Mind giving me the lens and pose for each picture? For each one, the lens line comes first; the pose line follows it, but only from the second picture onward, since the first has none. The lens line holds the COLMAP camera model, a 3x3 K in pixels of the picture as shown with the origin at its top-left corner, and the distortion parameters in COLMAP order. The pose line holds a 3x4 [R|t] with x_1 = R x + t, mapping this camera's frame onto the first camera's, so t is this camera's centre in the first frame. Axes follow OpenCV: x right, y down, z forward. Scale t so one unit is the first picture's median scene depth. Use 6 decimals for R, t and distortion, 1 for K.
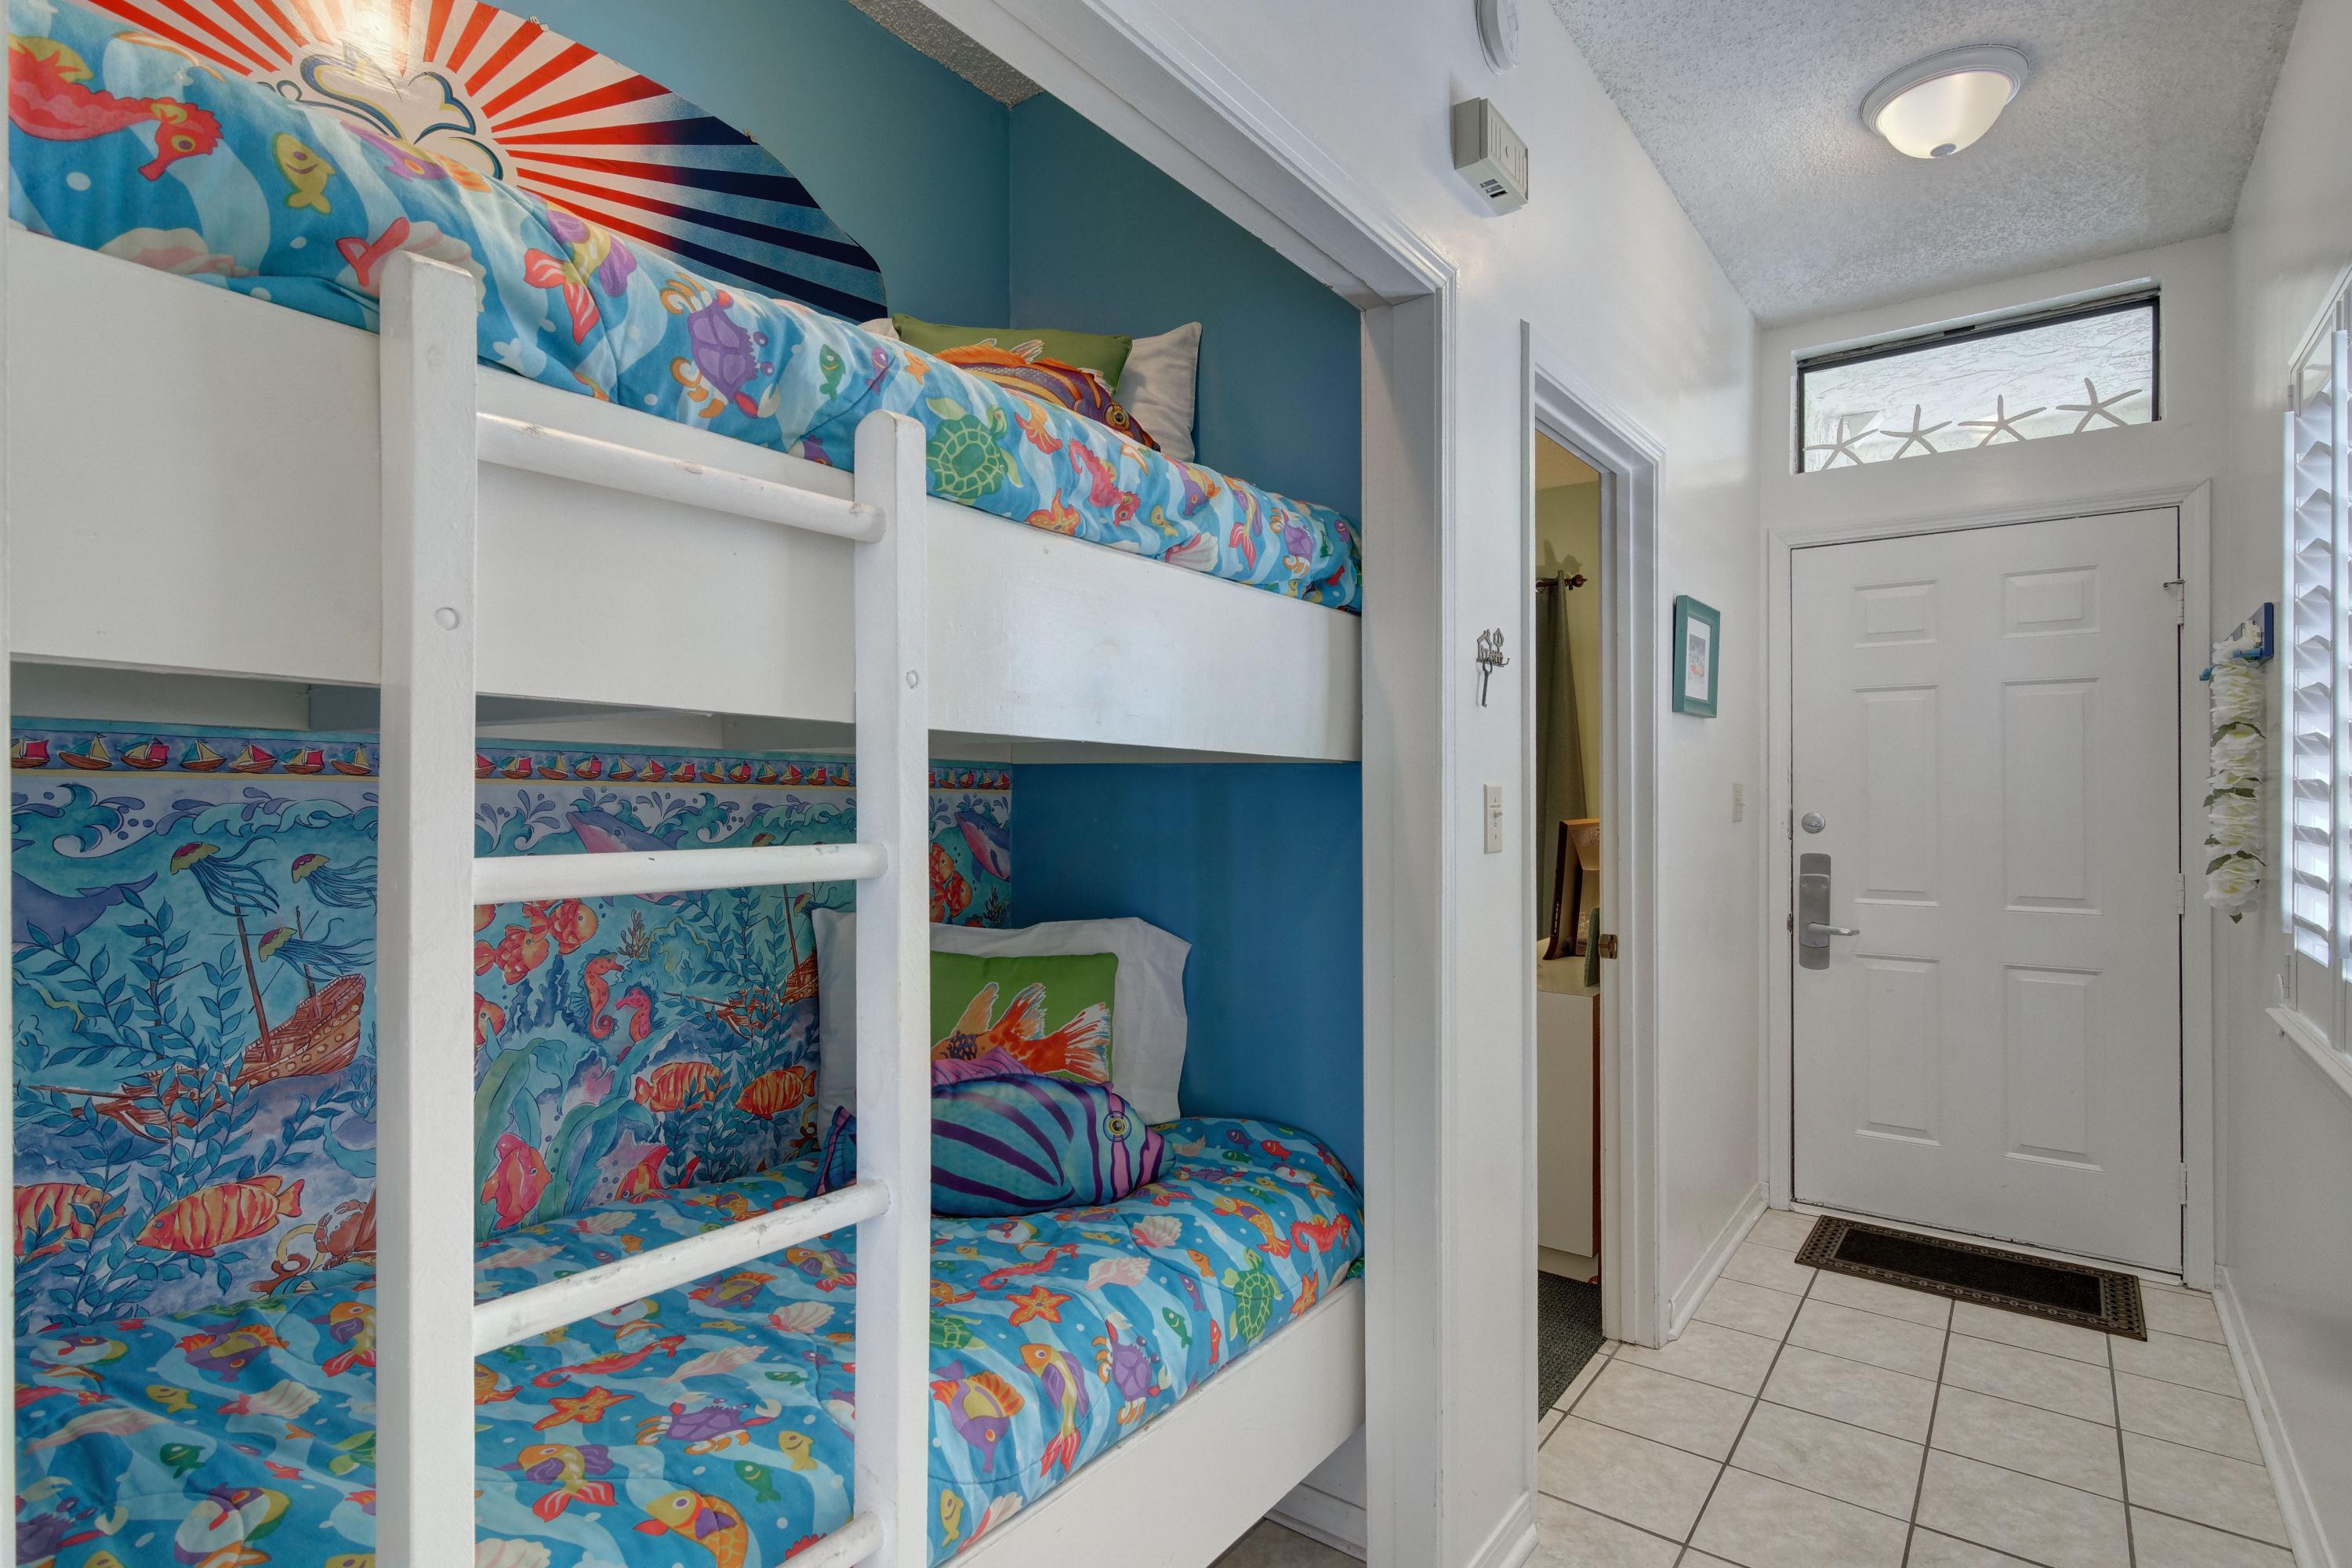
lens RADIAL K [[1117.7, 0, 1199.3], [0, 1117.7, 784.7], [0, 0, 1]] dist [0.002695, -0.002270]
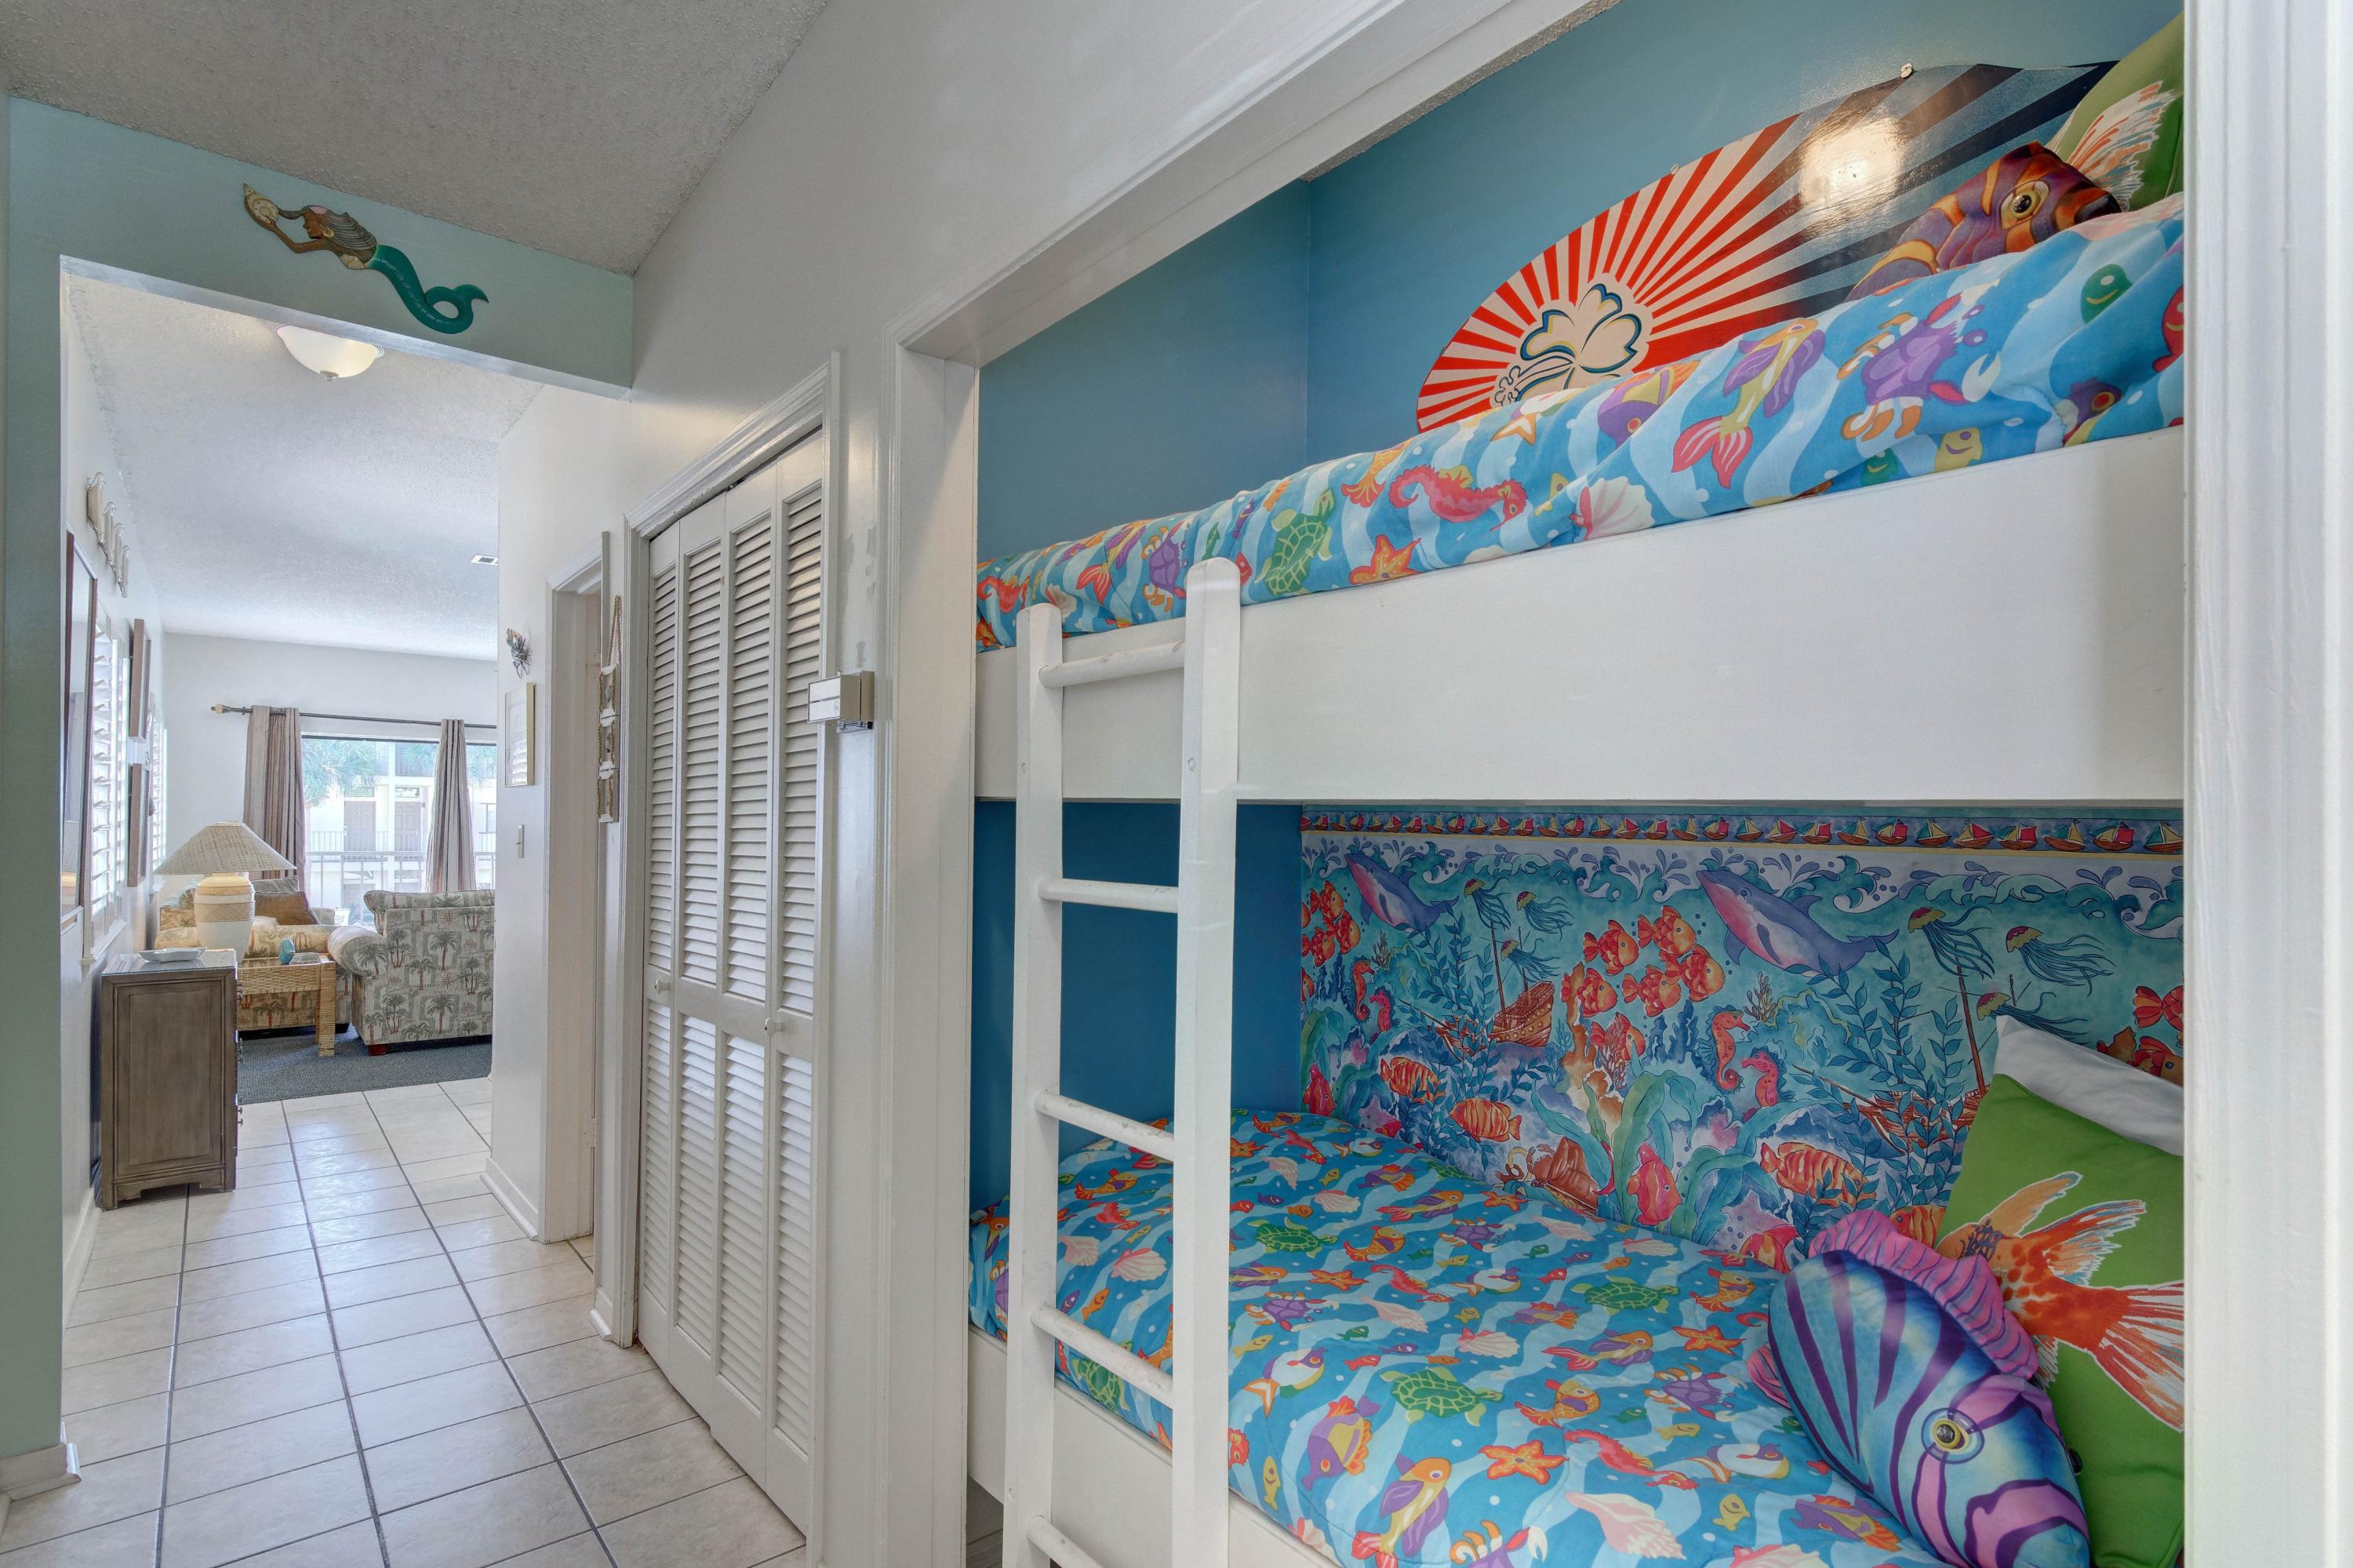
lens RADIAL K [[1118.2, 0, 1272.0], [0, 1118.2, 865.8], [0, 0, 1]] dist [0.002695, -0.002270]
pose [[-0.175196, 0.005655, -0.984517, 0.579429], [-0.024027, 0.999661, 0.010017, 0.019333], [0.984240, 0.025410, -0.175000, 0.792844]]
